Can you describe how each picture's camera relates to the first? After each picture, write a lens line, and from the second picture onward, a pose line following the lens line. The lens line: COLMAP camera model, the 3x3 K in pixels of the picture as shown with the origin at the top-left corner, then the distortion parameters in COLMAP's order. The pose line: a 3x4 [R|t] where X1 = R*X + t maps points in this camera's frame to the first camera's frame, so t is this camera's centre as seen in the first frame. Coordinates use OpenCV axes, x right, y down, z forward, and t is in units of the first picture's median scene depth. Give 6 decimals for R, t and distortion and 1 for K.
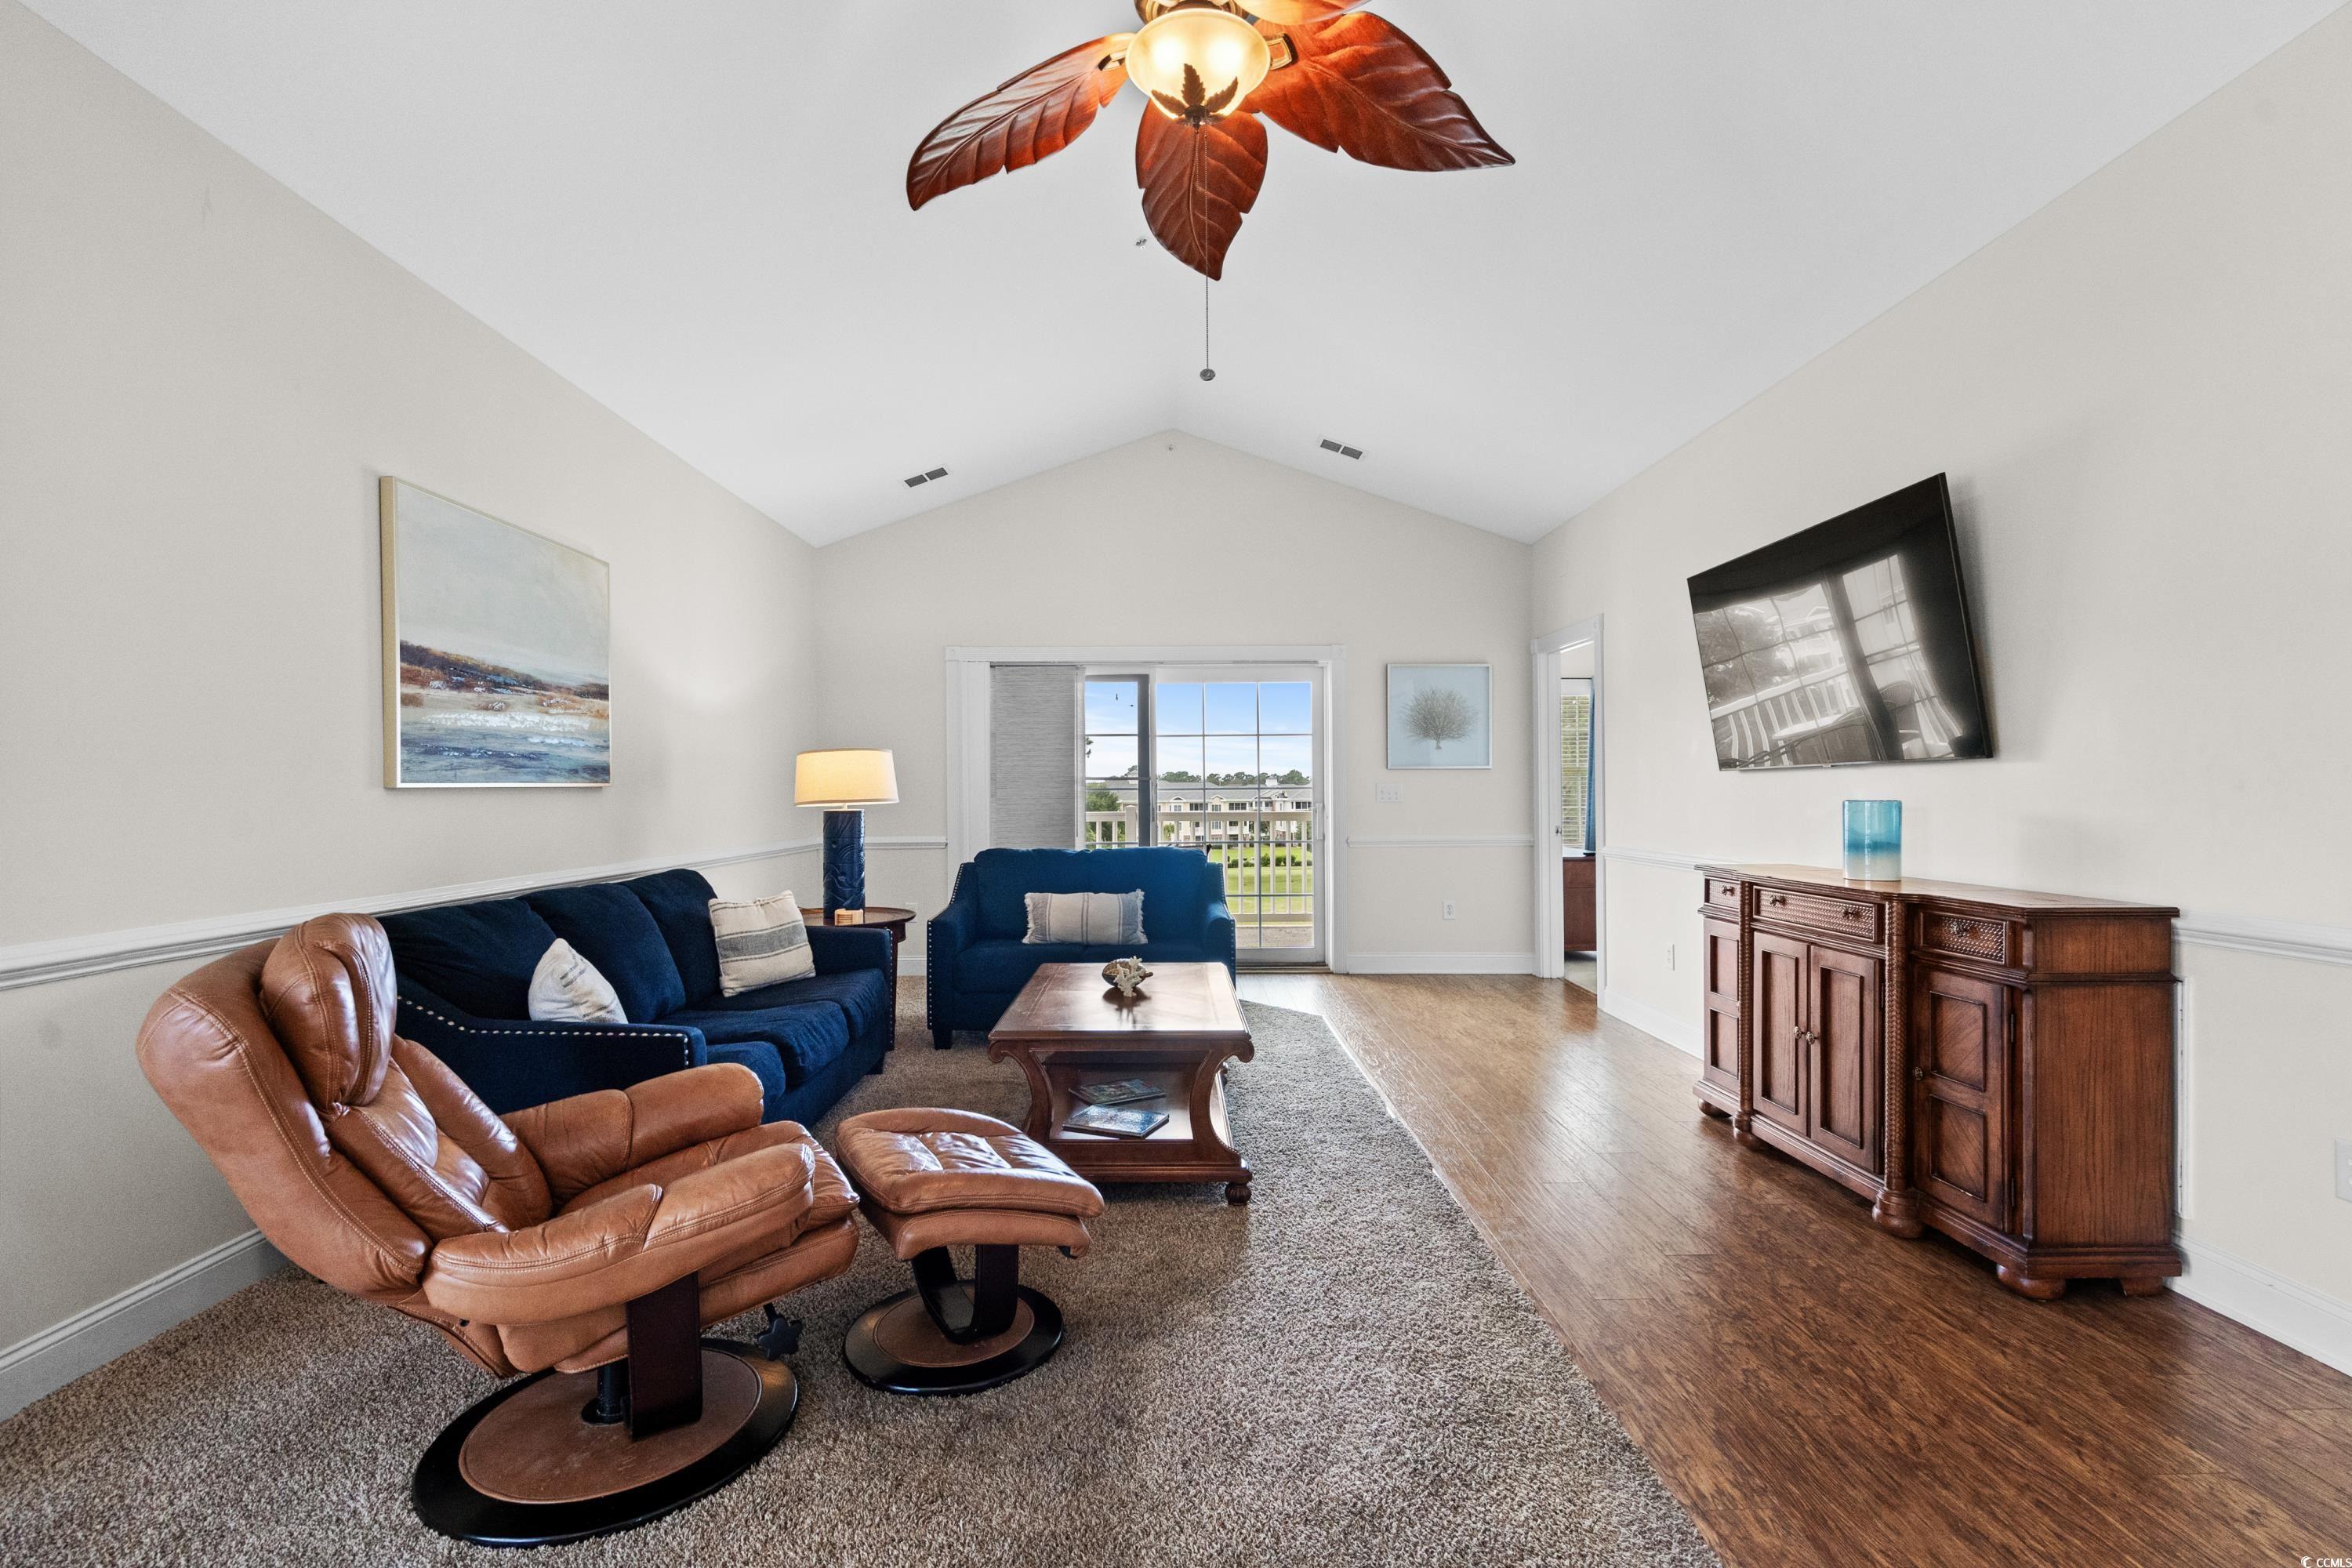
lens RADIAL K [[1060.7, 0, 1169.5], [0, 1060.7, 793.4], [0, 0, 1]] dist [-0.004951, 0.000632]
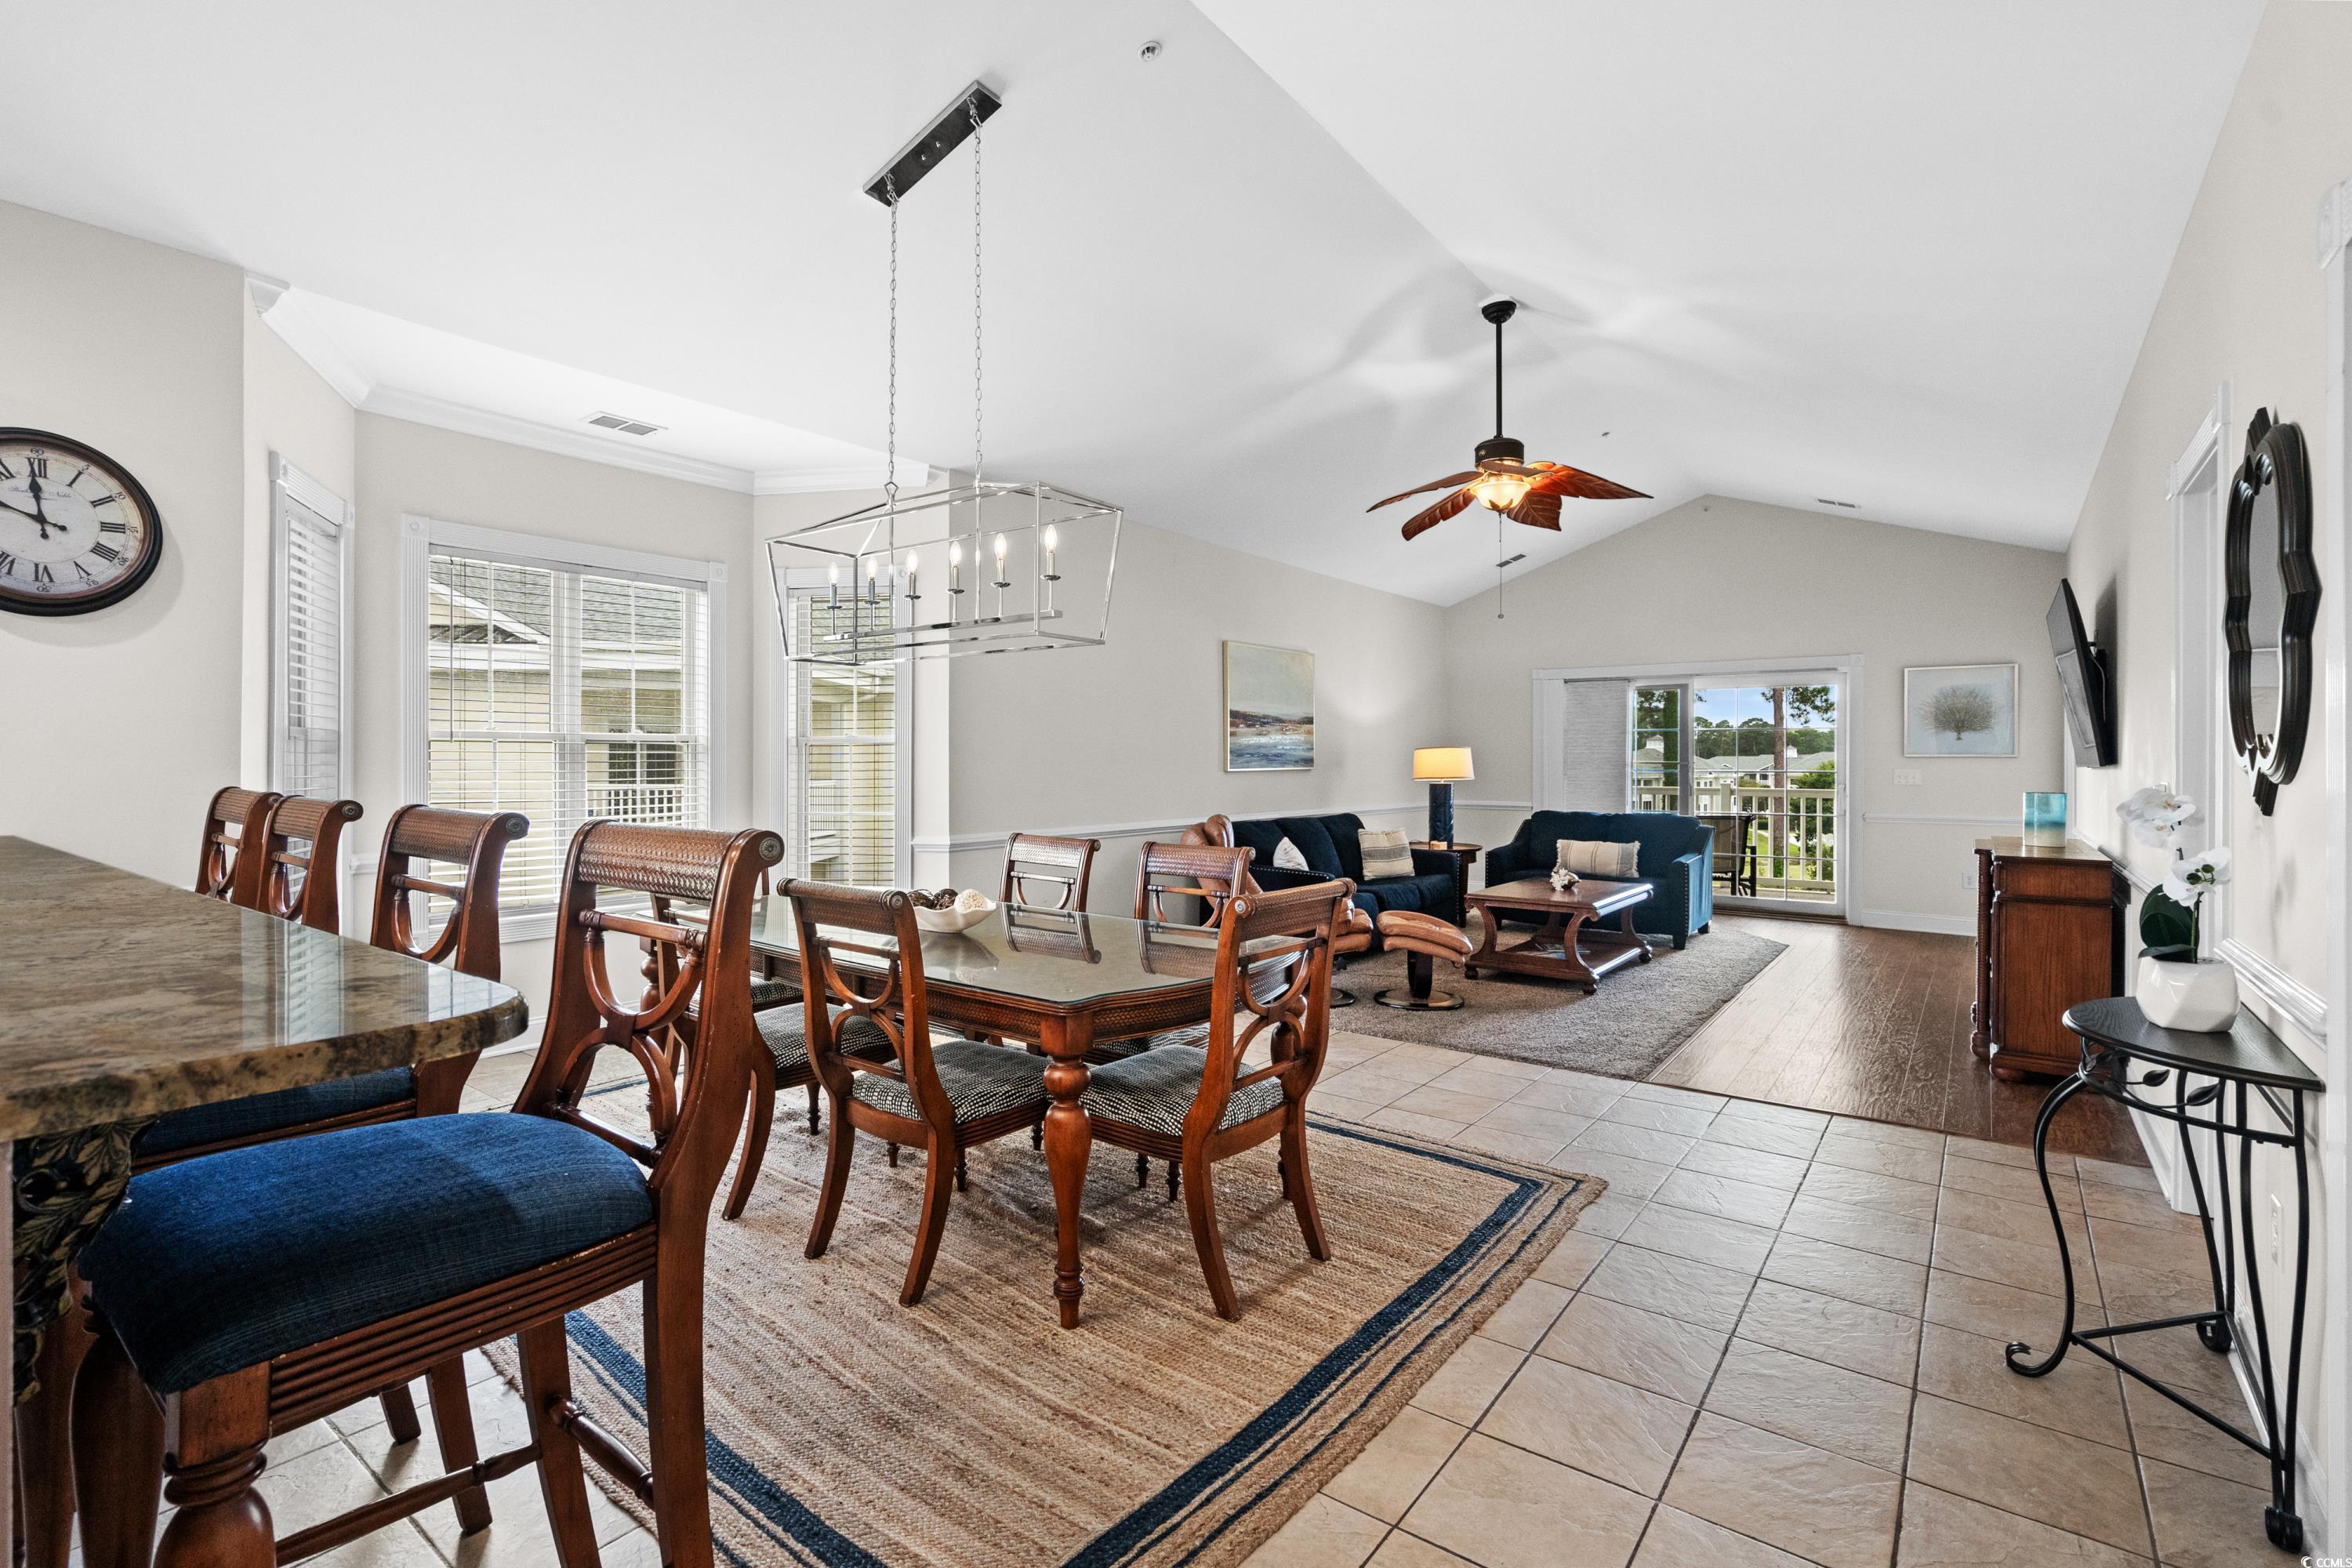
lens RADIAL K [[1076.3, 0, 1166.9], [0, 1076.3, 763.0], [0, 0, 1]] dist [-0.002143, 0.000163]
pose [[0.789579, 0.009766, -0.613571, 0.516660], [-0.008223, 0.999952, 0.005333, -0.028039], [0.613594, 0.000835, 0.789621, -0.796162]]
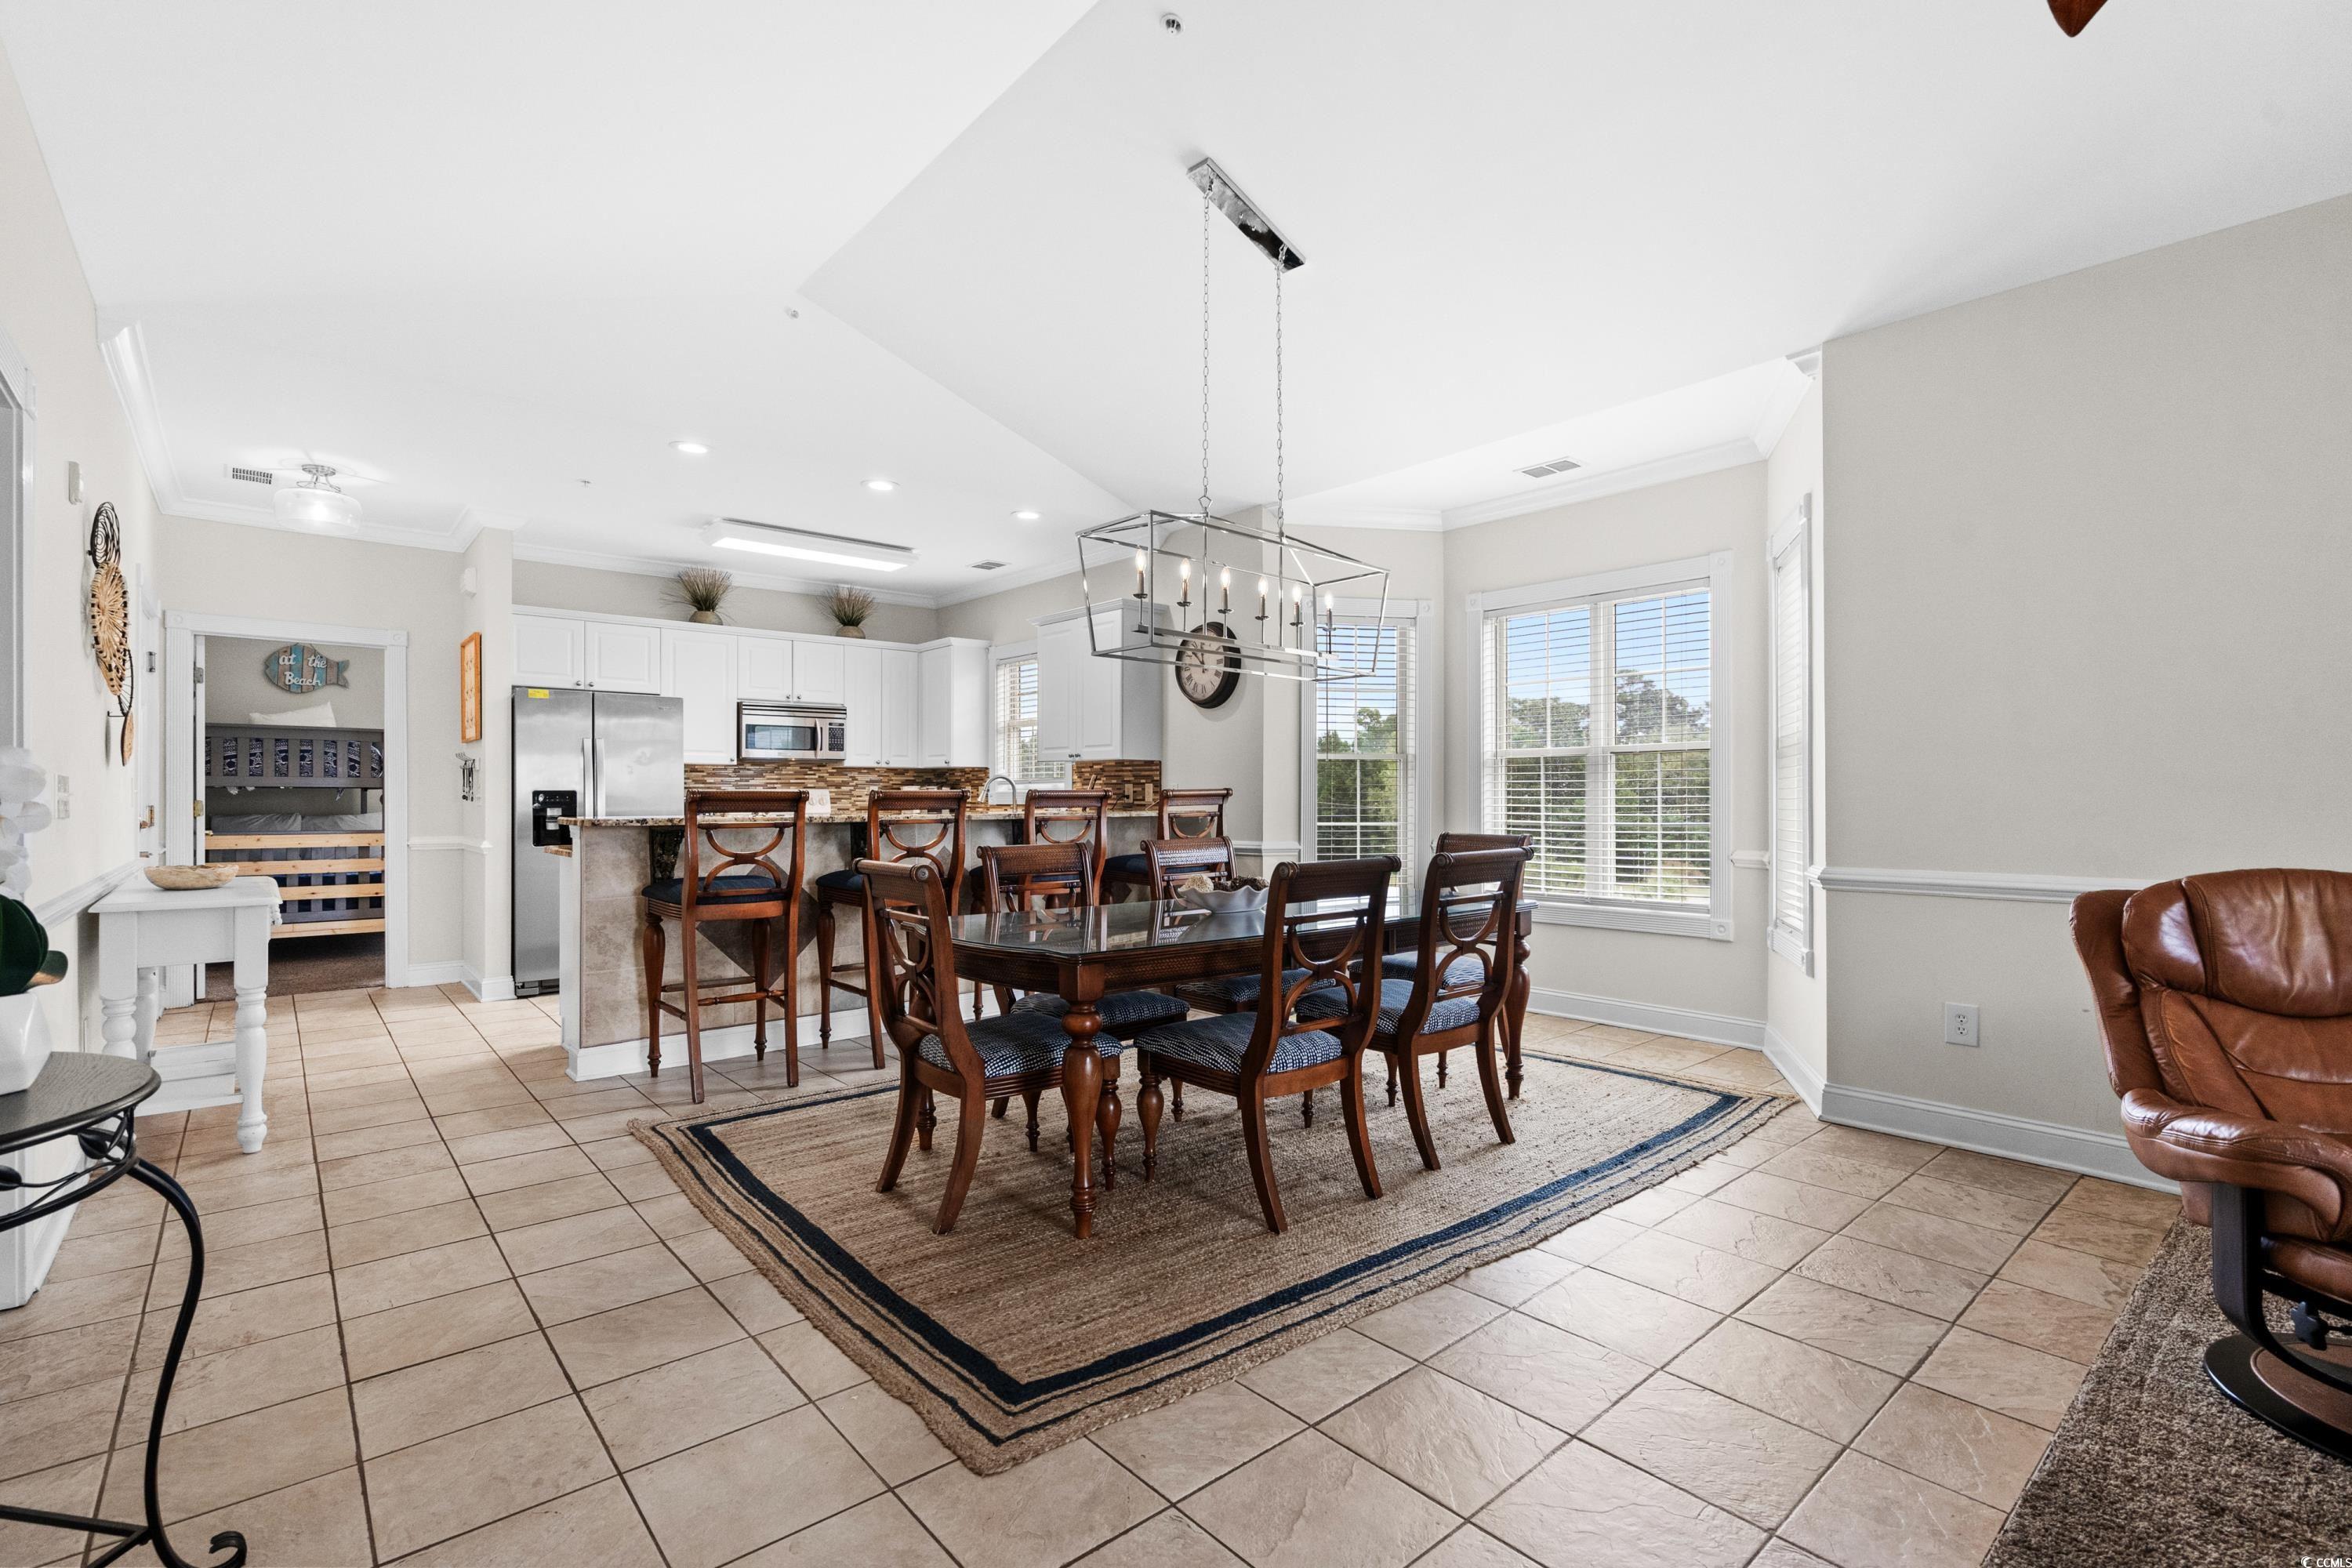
lens RADIAL K [[1060.7, 0, 1169.5], [0, 1060.7, 793.4], [0, 0, 1]] dist [-0.004951, 0.000632]
pose [[-0.763025, 0.007780, -0.646322, 0.510703], [0.007972, 0.999965, 0.002626, 0.003115], [0.646320, -0.003149, -0.763060, 0.504761]]
